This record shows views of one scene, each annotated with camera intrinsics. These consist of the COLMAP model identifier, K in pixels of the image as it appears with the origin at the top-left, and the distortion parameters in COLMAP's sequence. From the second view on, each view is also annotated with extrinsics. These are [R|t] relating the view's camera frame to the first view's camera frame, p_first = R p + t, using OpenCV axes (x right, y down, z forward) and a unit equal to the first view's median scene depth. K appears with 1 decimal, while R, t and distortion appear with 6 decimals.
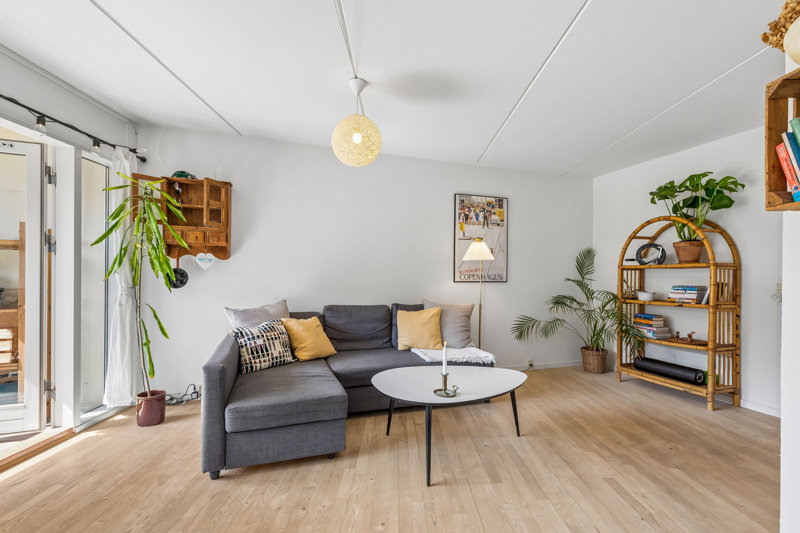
lens RADIAL K [[364.5, 0, 389.8], [0, 364.5, 275.3], [0, 0, 1]] dist [-0.000396, -0.000057]
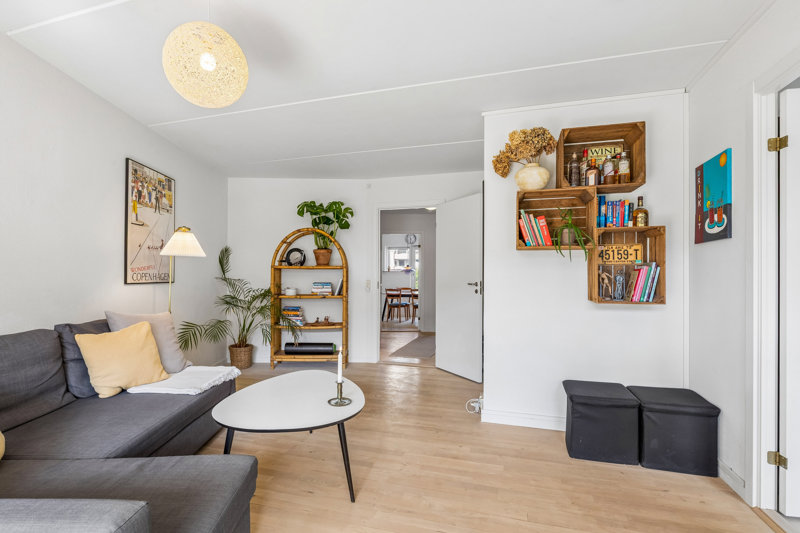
lens RADIAL K [[385.8, 0, 396.9], [0, 385.8, 274.1], [0, 0, 1]] dist [0.000692, 0.000157]
pose [[0.269470, -0.001285, 0.963008, -0.394889], [-0.007449, 0.999966, 0.003418, -0.007293], [-0.962980, -0.008095, 0.269451, 0.300376]]
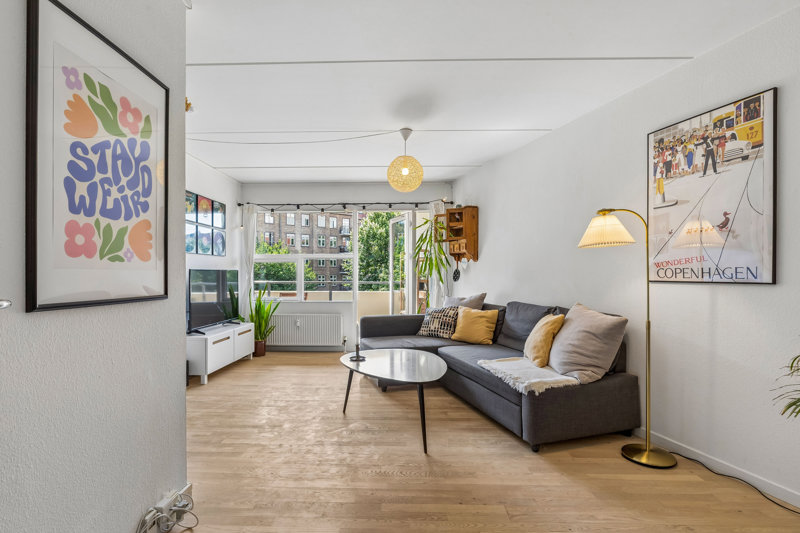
lens RADIAL K [[385.8, 0, 396.9], [0, 385.8, 274.1], [0, 0, 1]] dist [0.000692, 0.000157]
pose [[-0.008674, -0.003211, -0.999957, 0.814457], [0.003569, 0.999988, -0.003242, 0.006622], [0.999956, -0.003597, -0.008662, 0.591484]]
